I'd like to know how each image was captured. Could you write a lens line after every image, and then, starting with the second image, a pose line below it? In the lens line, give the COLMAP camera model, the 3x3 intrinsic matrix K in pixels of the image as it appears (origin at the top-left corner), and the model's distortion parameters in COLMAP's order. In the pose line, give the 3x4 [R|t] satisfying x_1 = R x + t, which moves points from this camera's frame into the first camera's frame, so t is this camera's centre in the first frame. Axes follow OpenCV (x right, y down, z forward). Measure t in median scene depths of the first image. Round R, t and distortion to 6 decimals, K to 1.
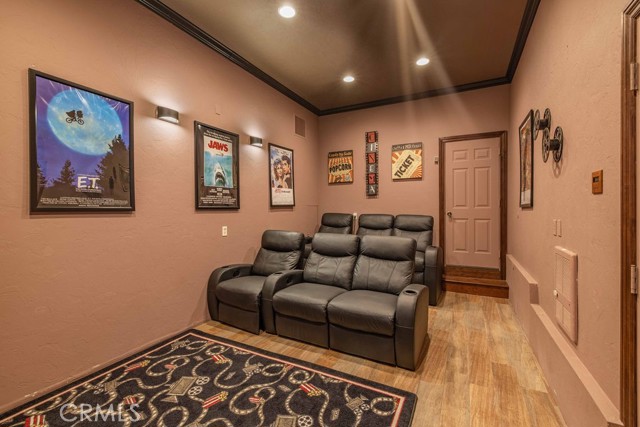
lens RADIAL K [[273.0, 0, 321.4], [0, 273.0, 210.8], [0, 0, 1]] dist [0.004298, 0.000239]
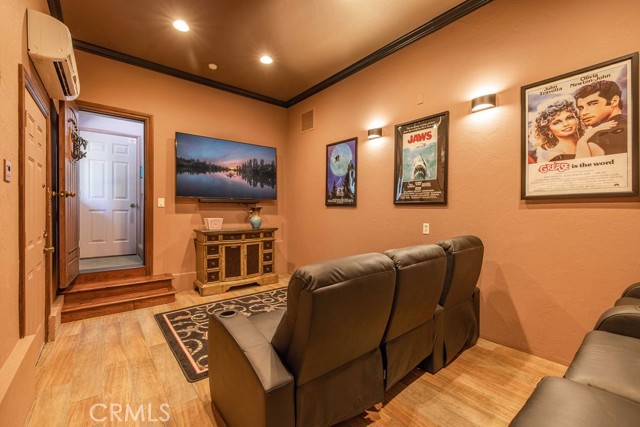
lens RADIAL K [[273.0, 0, 321.0], [0, 273.0, 210.3], [0, 0, 1]] dist [0.004298, 0.000239]
pose [[-0.387947, 0.013565, -0.921582, 0.622734], [-0.006972, 0.999820, 0.017652, 0.000243], [0.921655, 0.013274, -0.387783, 1.044159]]
